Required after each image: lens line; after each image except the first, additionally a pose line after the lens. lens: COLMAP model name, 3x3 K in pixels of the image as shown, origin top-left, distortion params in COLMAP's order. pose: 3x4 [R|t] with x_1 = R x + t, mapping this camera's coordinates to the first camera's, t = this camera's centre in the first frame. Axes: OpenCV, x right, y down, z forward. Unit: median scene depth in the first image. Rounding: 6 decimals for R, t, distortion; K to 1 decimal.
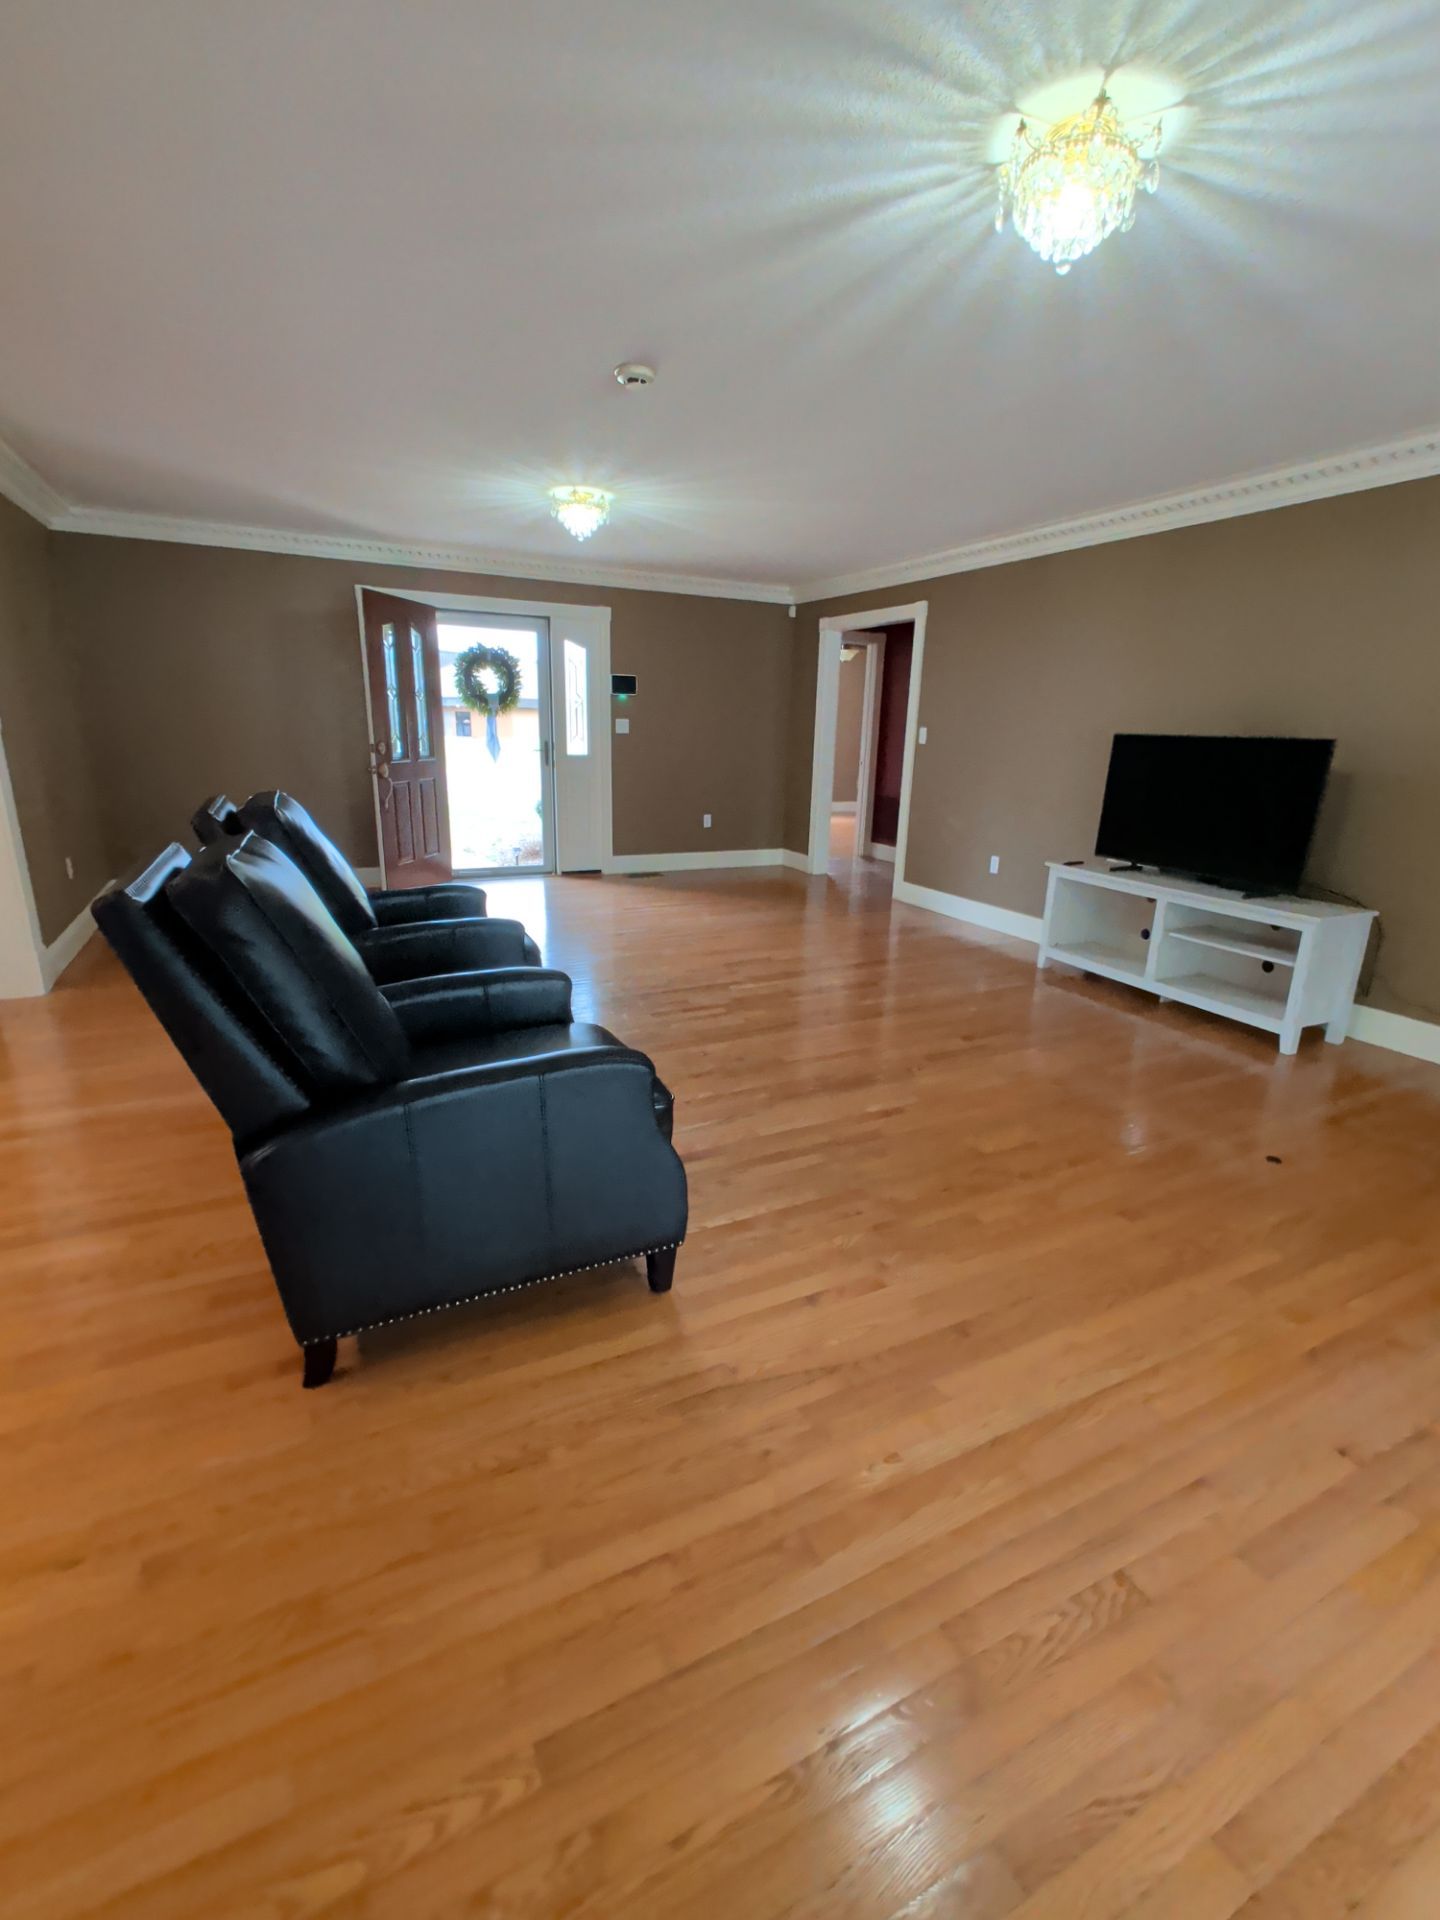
lens RADIAL K [[843.5, 0, 720.0], [0, 843.5, 960.0], [0, 0, 1]] dist [-0.000775, 0.000007]
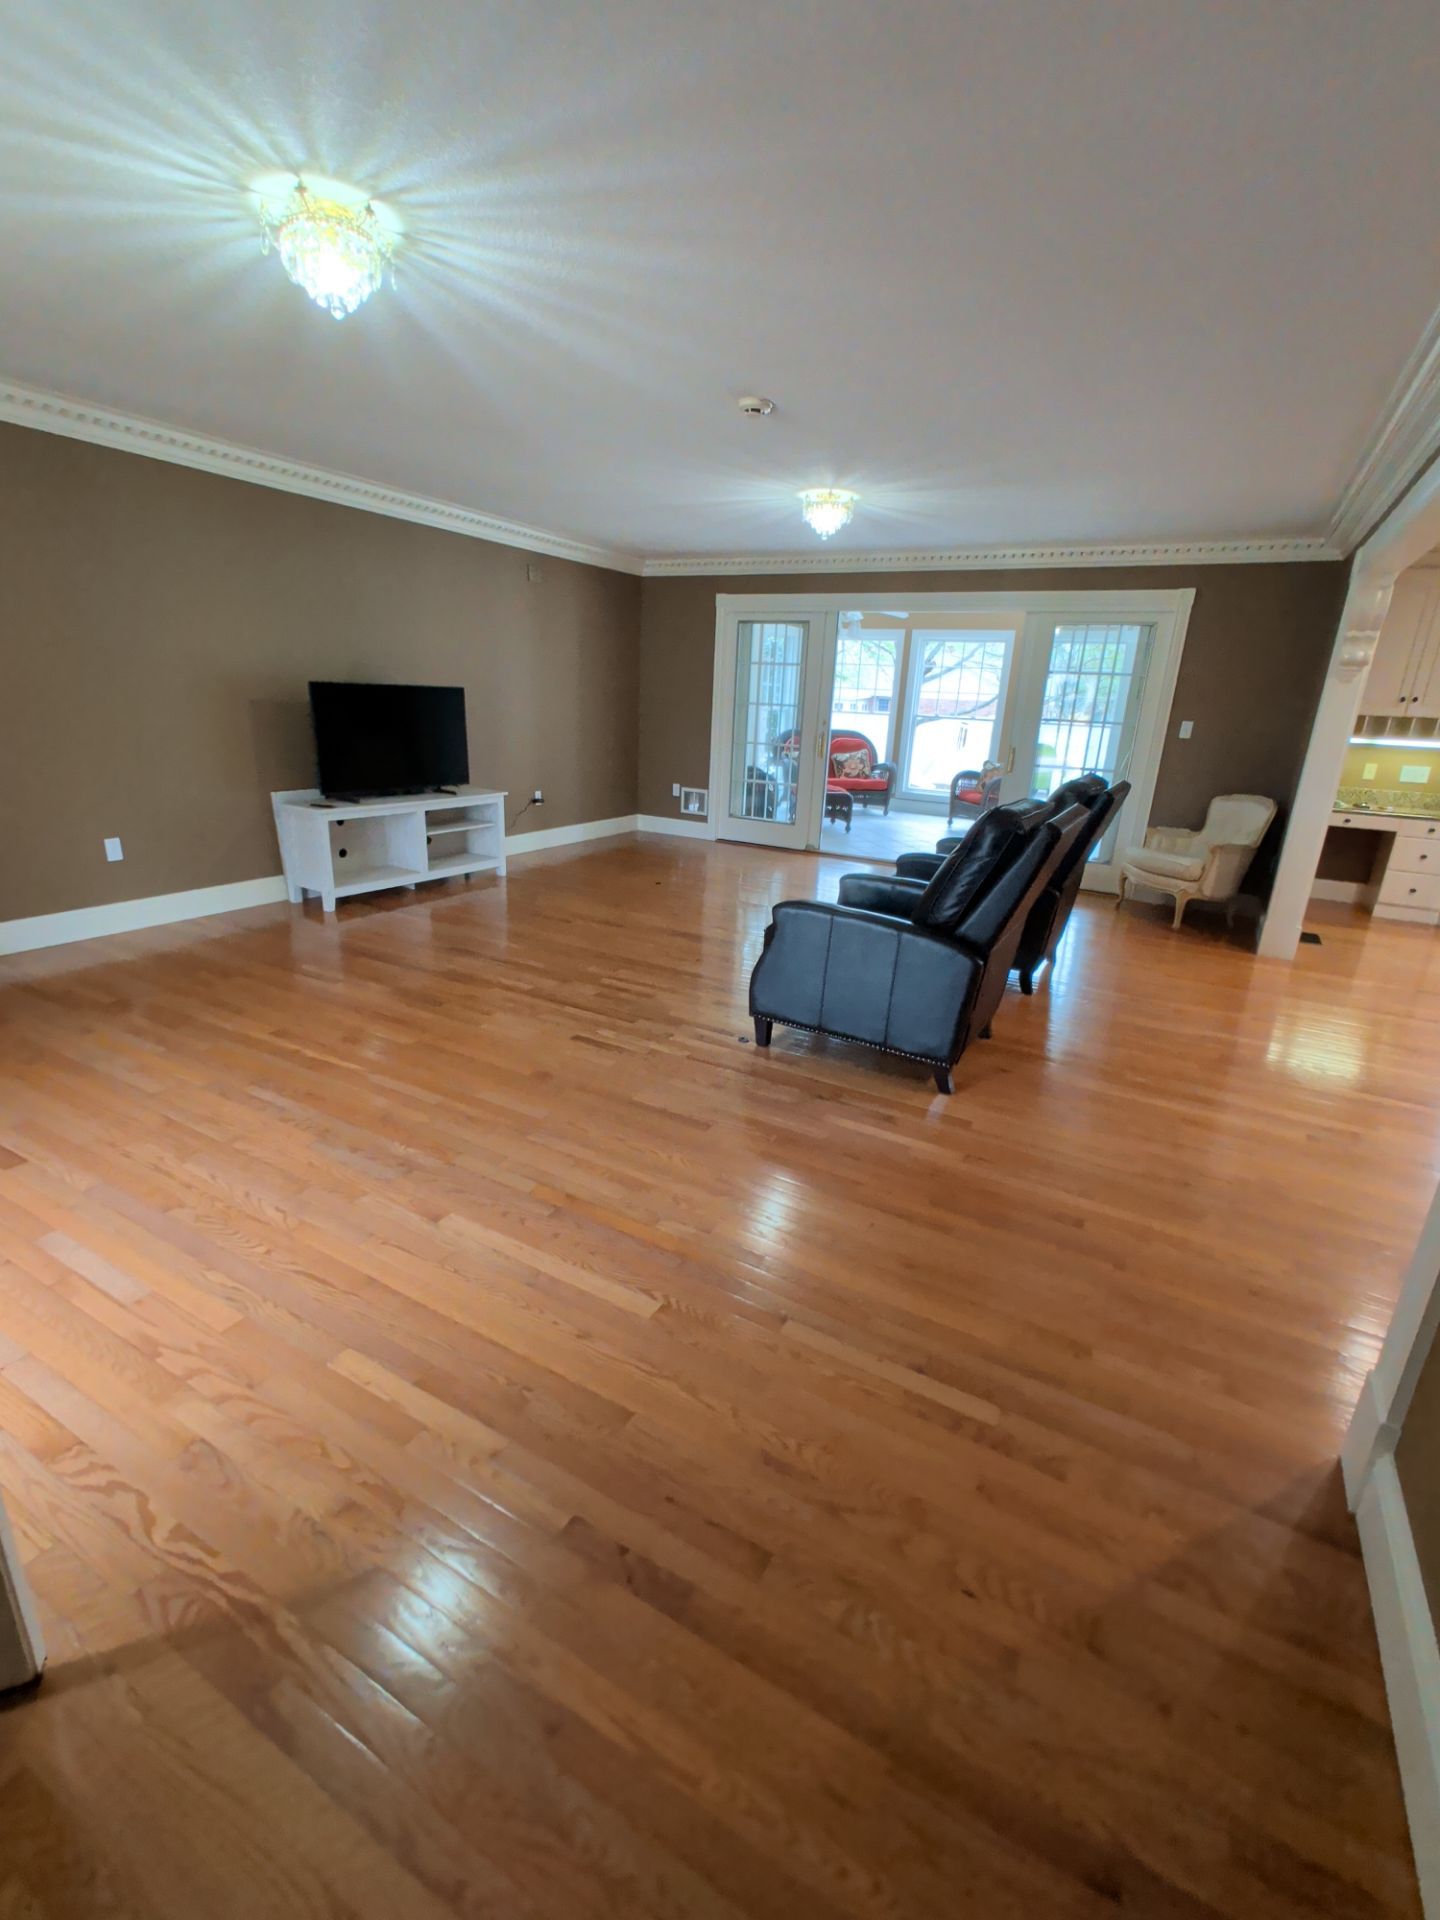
lens RADIAL K [[843.5, 0, 720.0], [0, 843.5, 960.0], [0, 0, 1]] dist [-0.000775, 0.000007]
pose [[-0.558969, -0.300399, 0.772861, -0.842366], [0.161768, 0.874652, 0.456962, -0.398804], [-0.813255, 0.380452, -0.440309, 1.292073]]
